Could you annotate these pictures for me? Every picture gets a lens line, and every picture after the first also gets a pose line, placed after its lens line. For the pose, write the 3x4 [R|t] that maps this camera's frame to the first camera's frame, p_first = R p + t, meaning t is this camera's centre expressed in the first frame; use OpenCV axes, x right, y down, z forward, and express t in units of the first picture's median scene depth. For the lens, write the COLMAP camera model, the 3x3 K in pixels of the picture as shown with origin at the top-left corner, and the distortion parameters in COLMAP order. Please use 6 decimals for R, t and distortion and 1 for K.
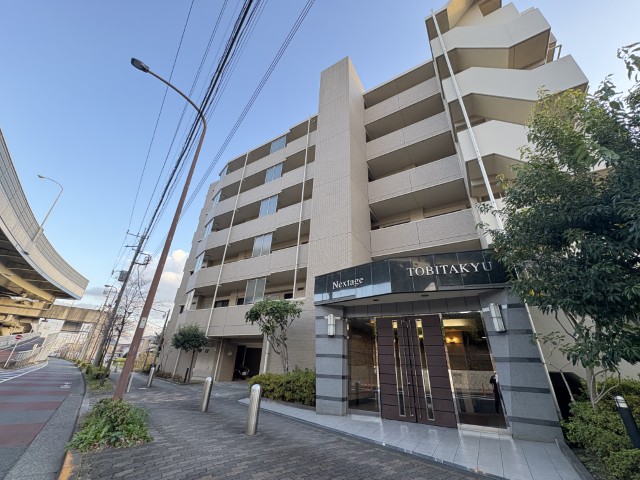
lens RADIAL K [[255.0, 0, 320.6], [0, 255.0, 239.4], [0, 0, 1]] dist [-0.000352, 0.000201]
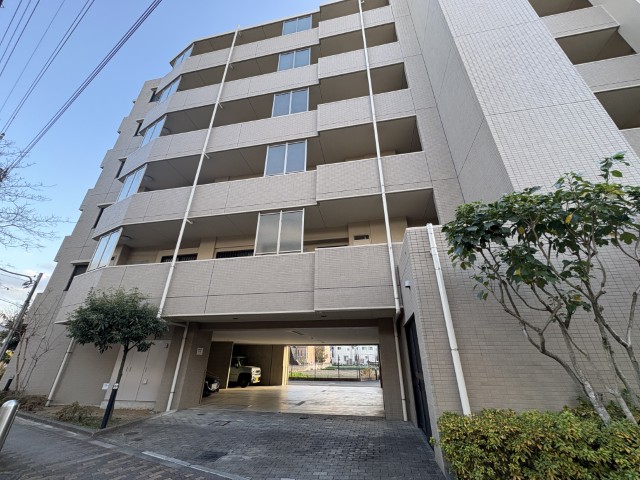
lens RADIAL K [[255.0, 0, 320.6], [0, 255.0, 239.4], [0, 0, 1]] dist [-0.000352, 0.000201]
pose [[0.939928, 0.115318, 0.321304, -0.380399], [-0.122206, 0.992504, 0.001280, 0.228377], [-0.318748, -0.040469, 0.946975, 0.527946]]
